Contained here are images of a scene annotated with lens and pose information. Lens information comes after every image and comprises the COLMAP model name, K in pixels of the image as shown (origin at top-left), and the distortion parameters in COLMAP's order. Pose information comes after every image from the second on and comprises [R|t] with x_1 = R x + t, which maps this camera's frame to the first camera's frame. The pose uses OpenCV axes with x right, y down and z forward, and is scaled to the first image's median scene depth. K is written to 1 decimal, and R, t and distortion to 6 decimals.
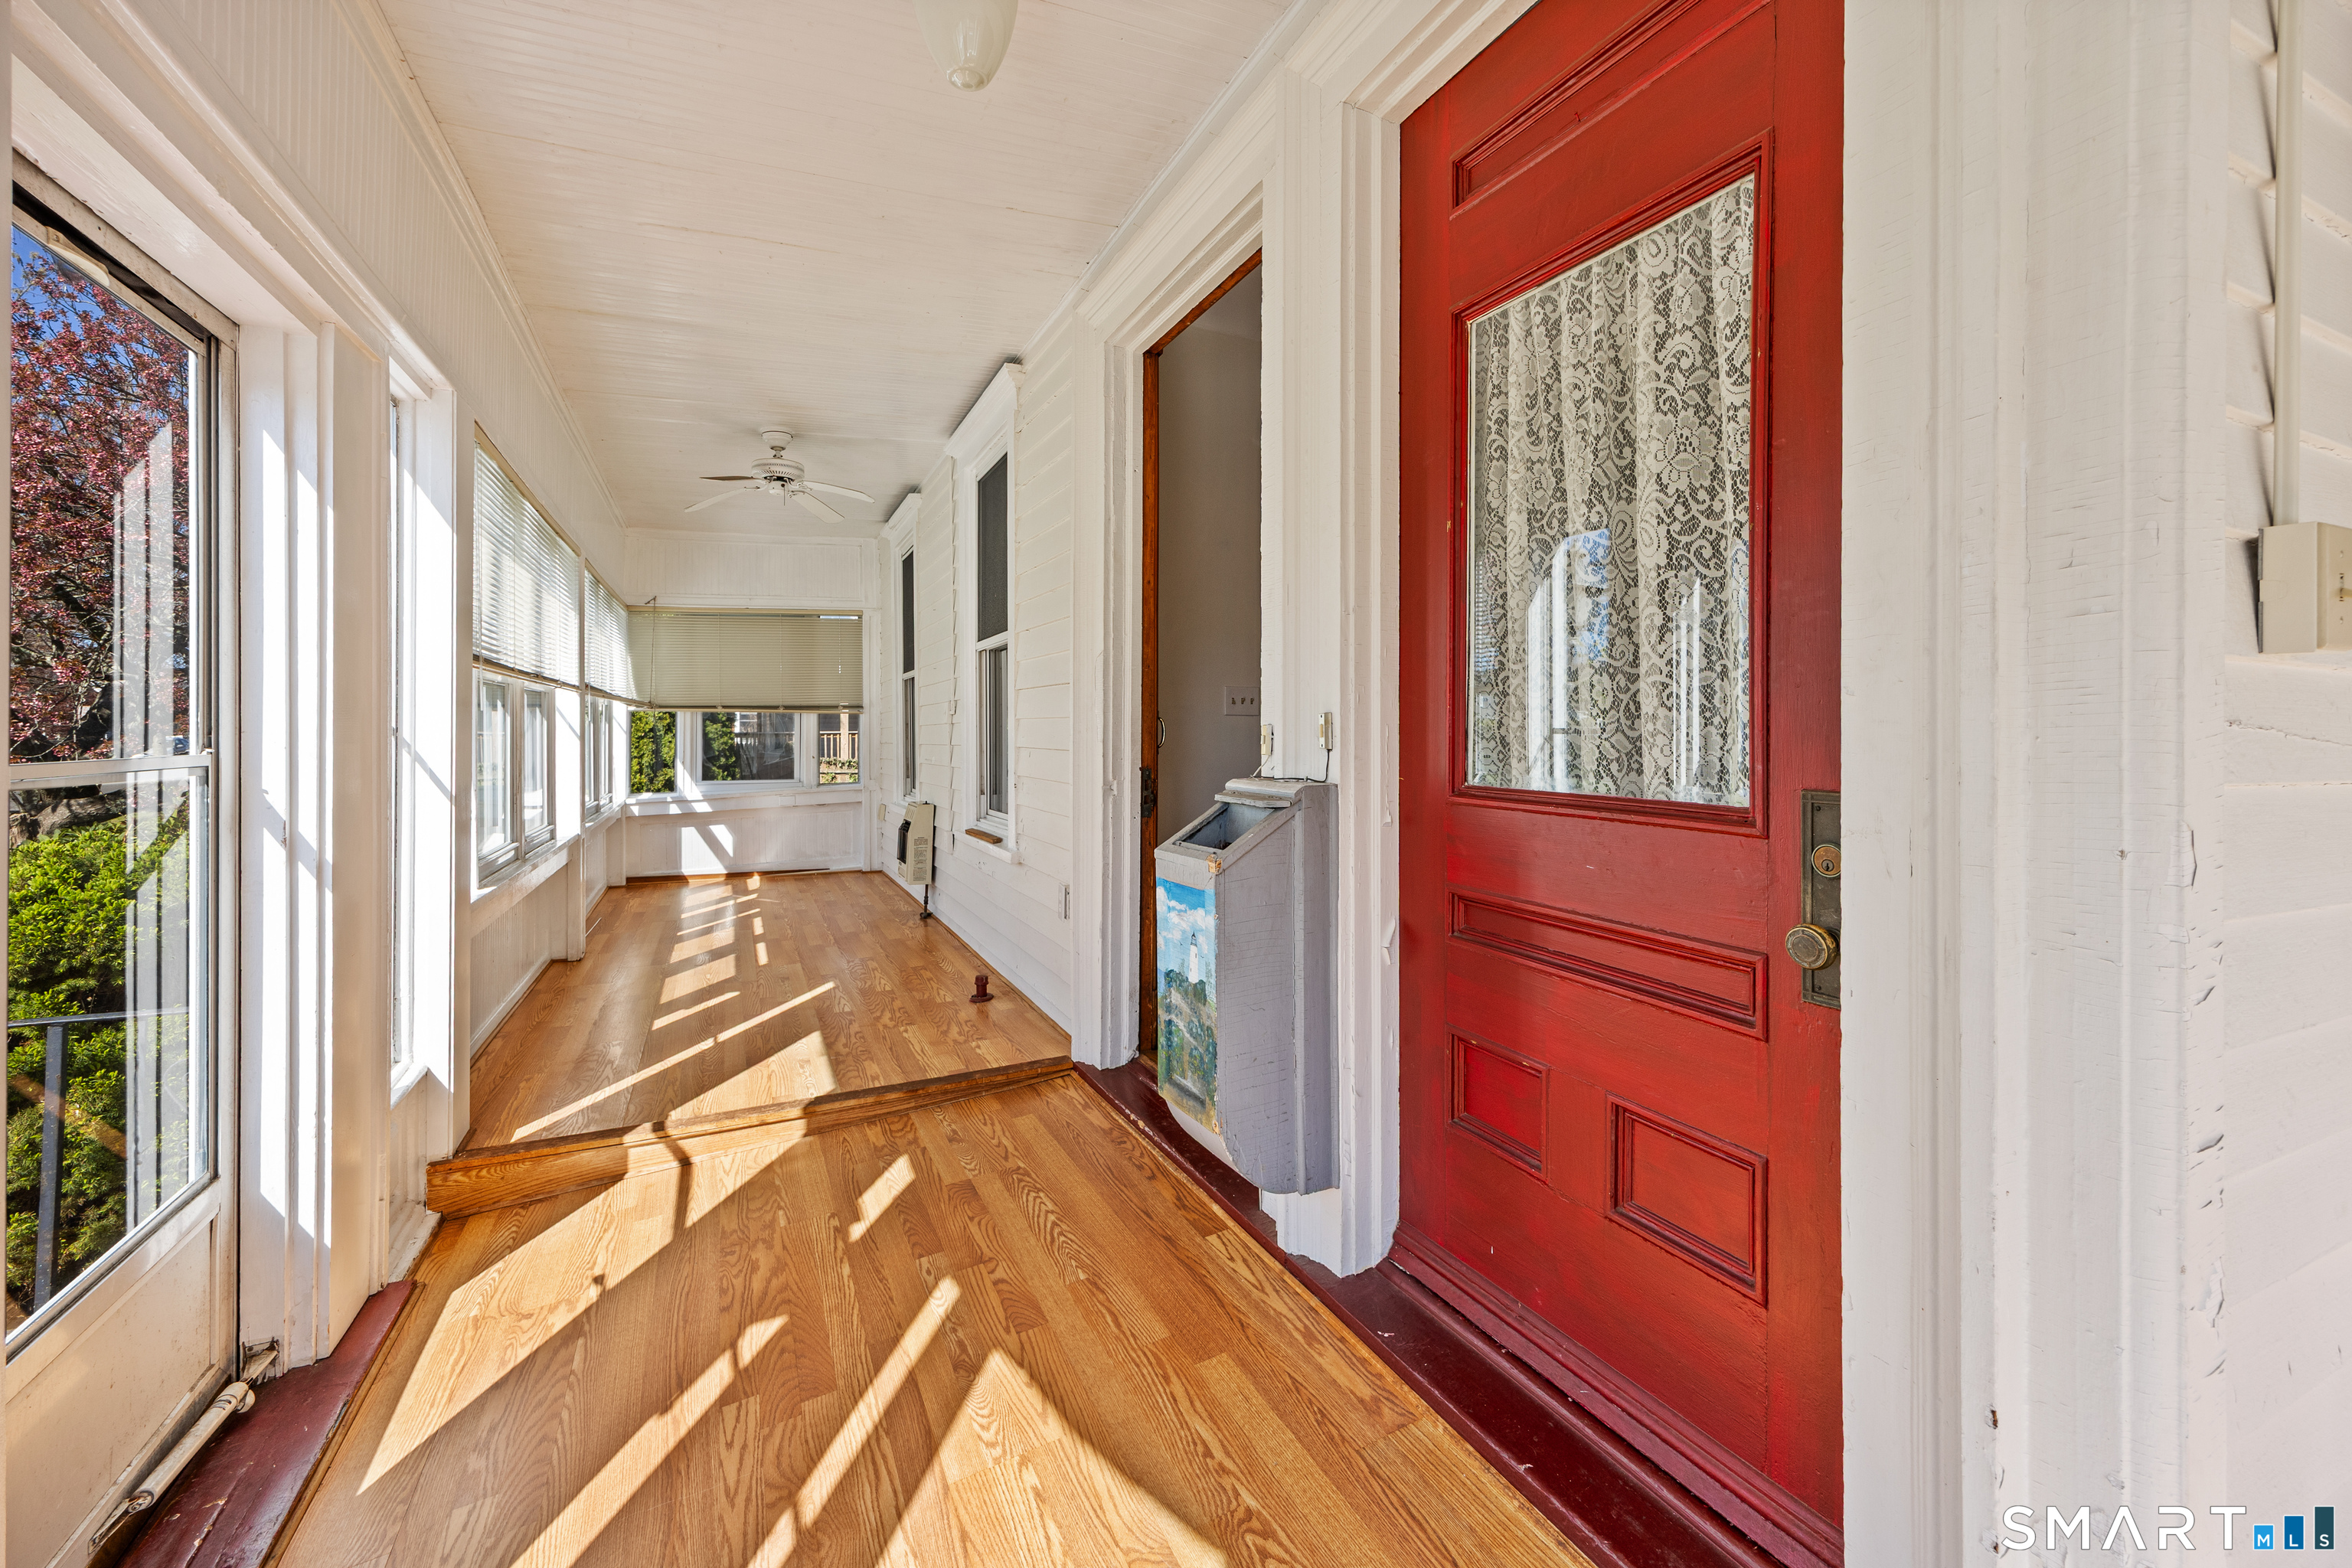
lens RADIAL K [[935.9, 0, 1178.4], [0, 935.9, 730.7], [0, 0, 1]] dist [0.006668, 0.000178]
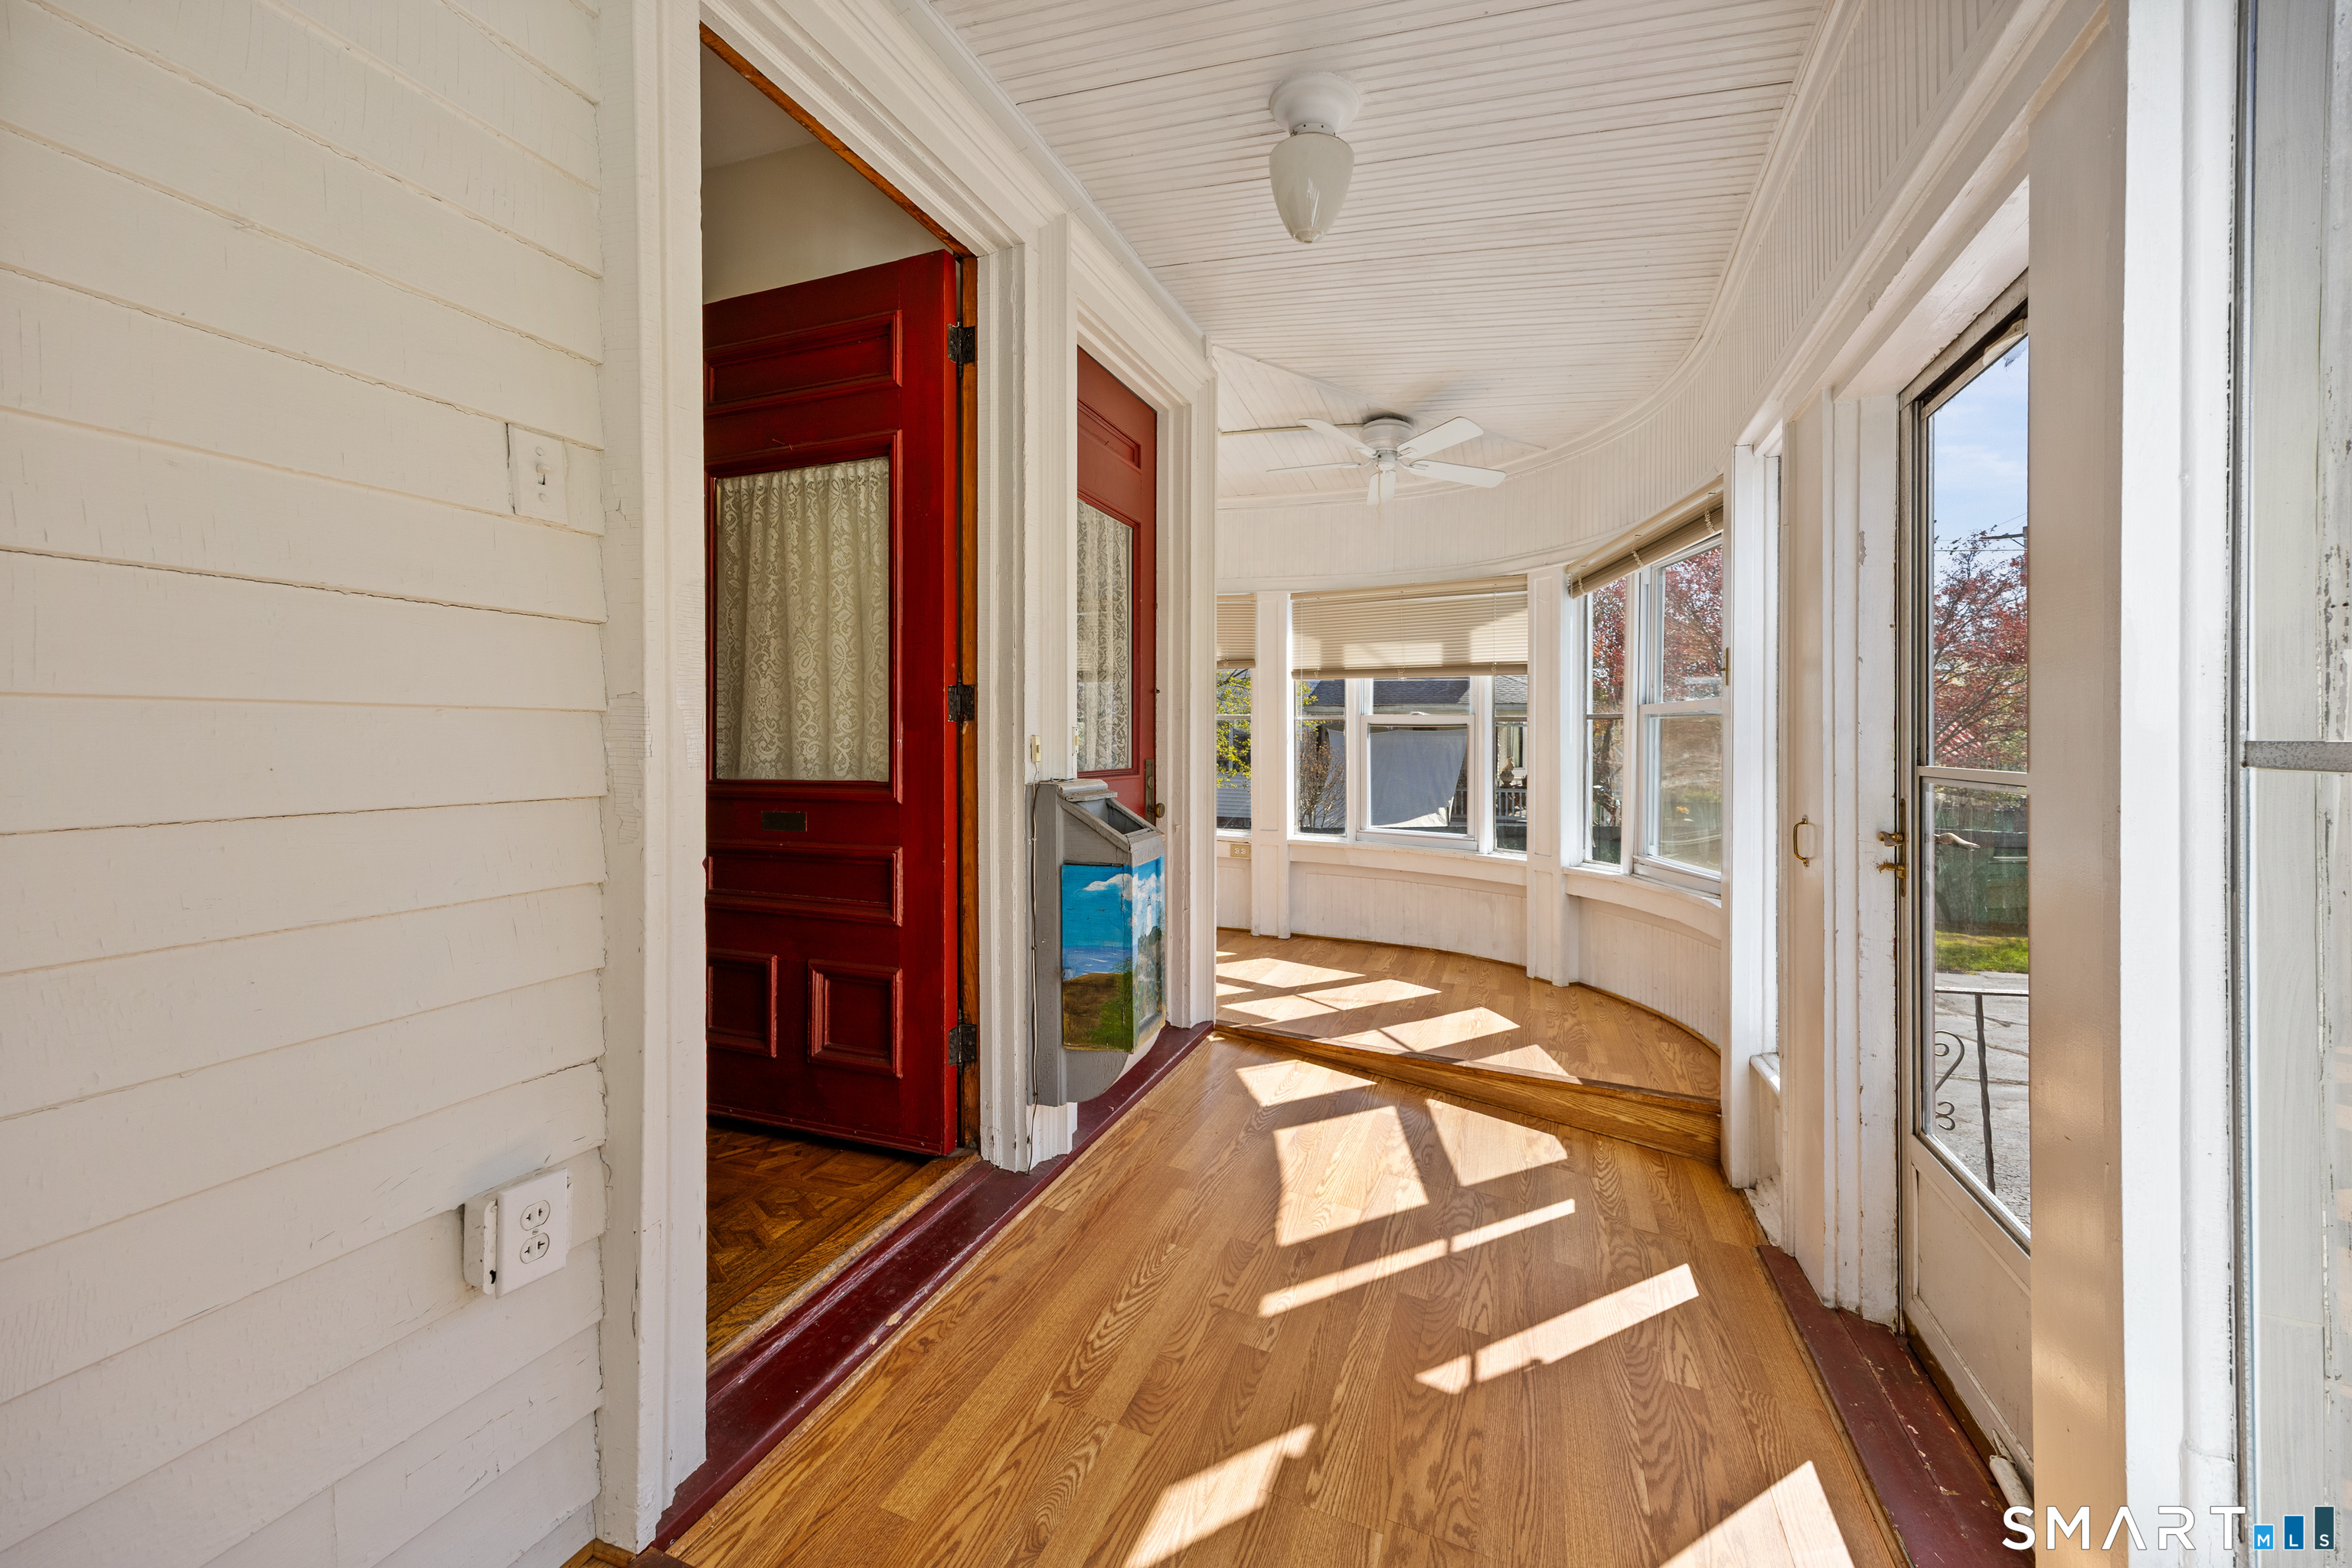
lens RADIAL K [[935.9, 0, 1178.4], [0, 935.9, 730.7], [0, 0, 1]] dist [0.006668, 0.000178]
pose [[-0.683381, 0.003865, 0.730052, -0.949330], [0.001290, 0.999991, -0.004087, -0.006174], [-0.730061, -0.001851, -0.683380, 1.835883]]
